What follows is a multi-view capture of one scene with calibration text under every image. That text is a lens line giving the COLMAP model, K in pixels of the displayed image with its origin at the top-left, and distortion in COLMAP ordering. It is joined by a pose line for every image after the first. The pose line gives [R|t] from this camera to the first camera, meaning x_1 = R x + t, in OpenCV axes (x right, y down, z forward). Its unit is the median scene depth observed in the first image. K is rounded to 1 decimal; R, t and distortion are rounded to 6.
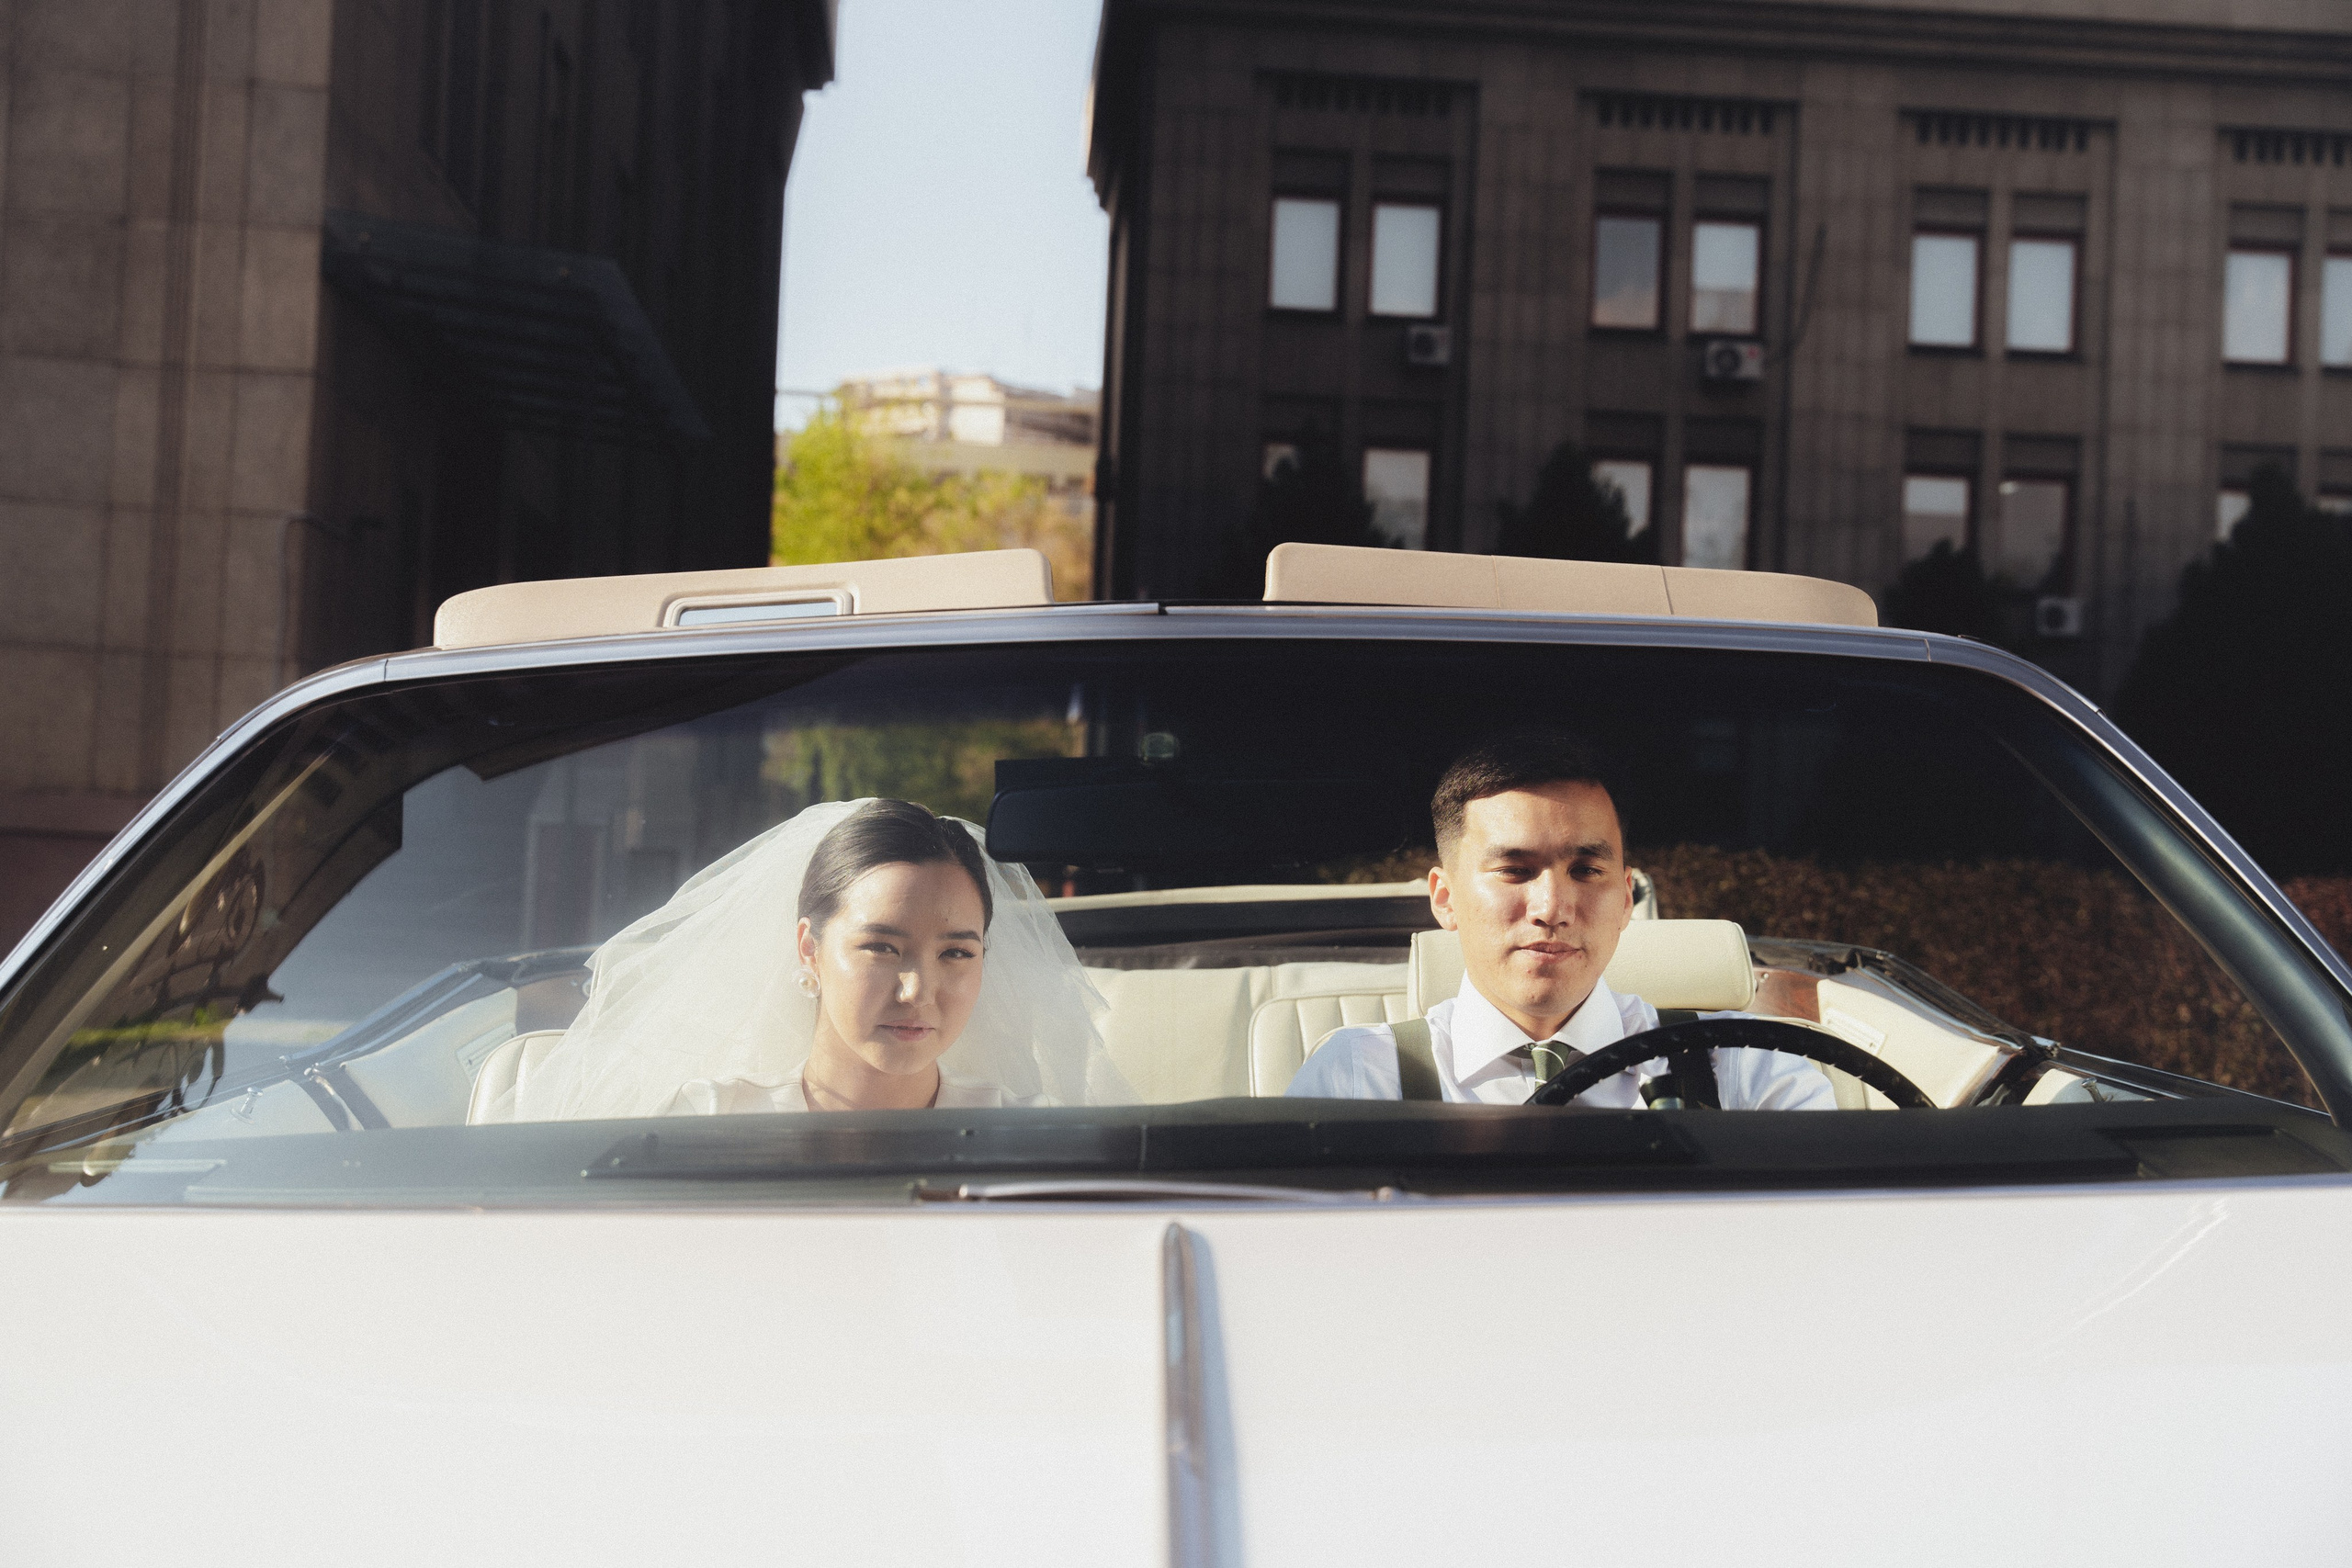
lens RADIAL K [[2900.1, 0, 1176.0], [0, 2900.1, 784.0], [0, 0, 1]] dist [0.017306, 0.049165]
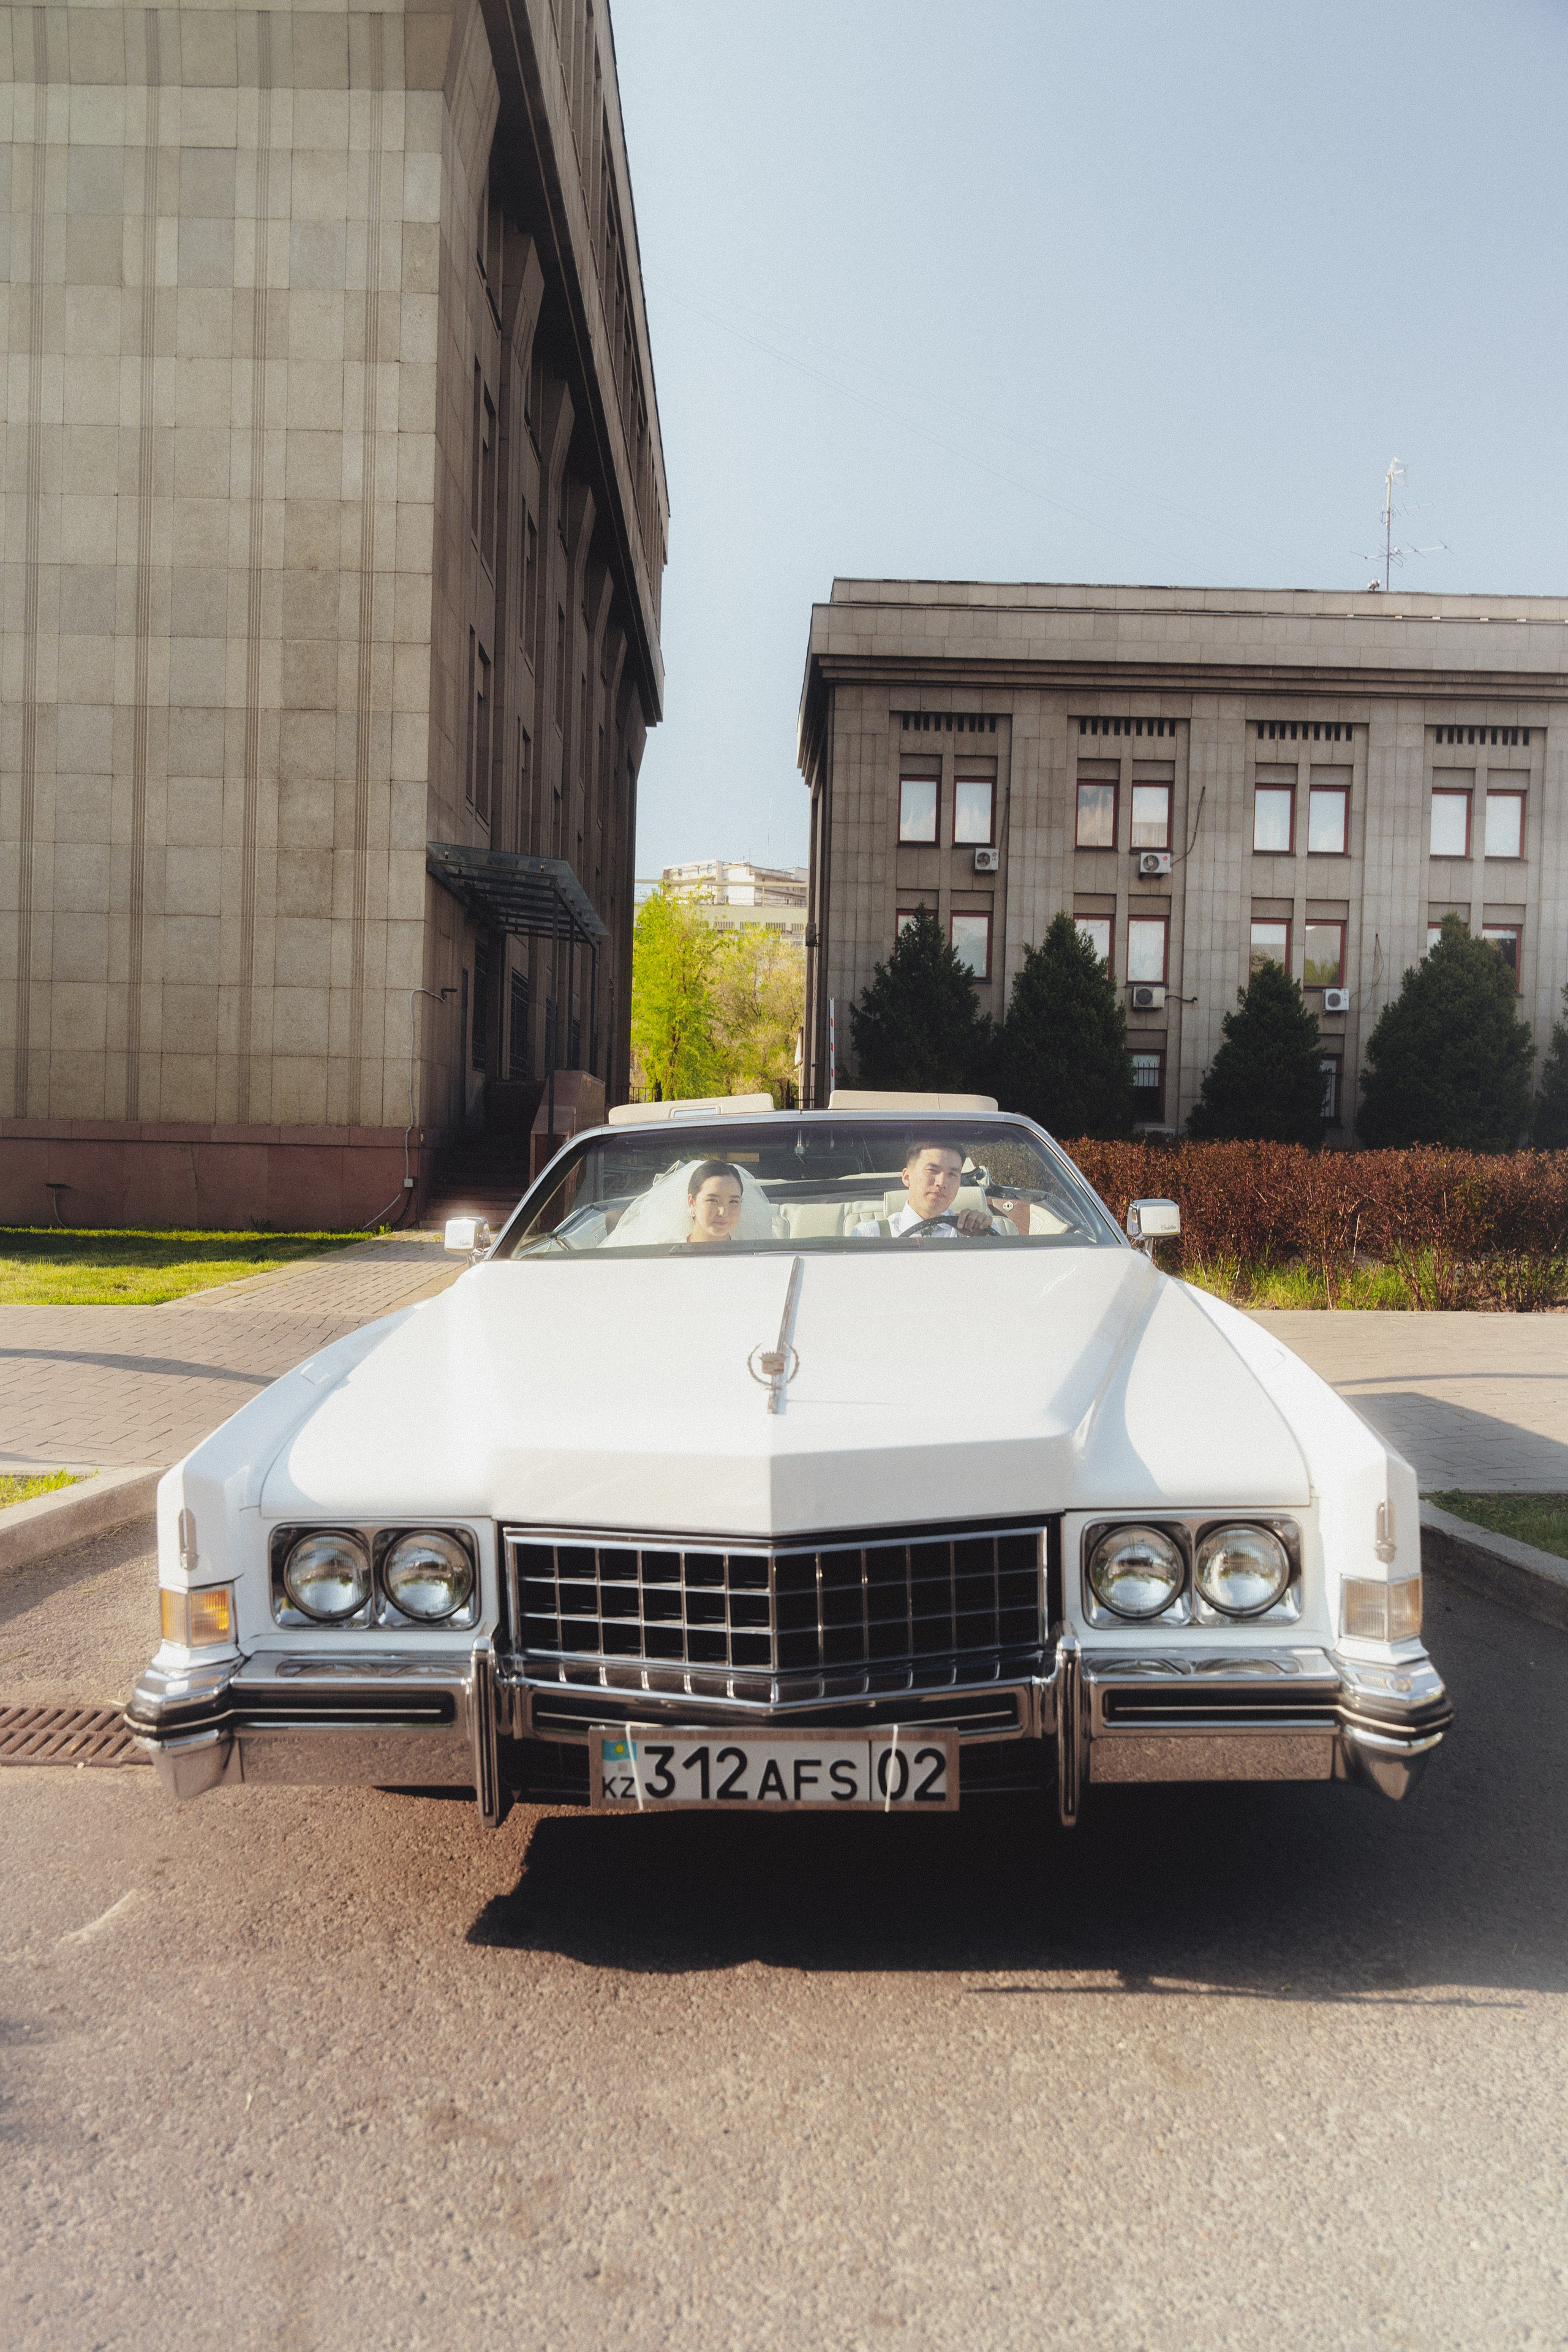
lens RADIAL K [[1985.6, 0, 740.0], [0, 1985.6, 1182.6], [0, 0, 1]] dist [0.004434, 0.000977]
pose [[0.997371, -0.015796, -0.070727, 0.017284], [0.019679, 0.998317, 0.054552, -0.018744], [0.069746, -0.055800, 0.996003, -0.276694]]
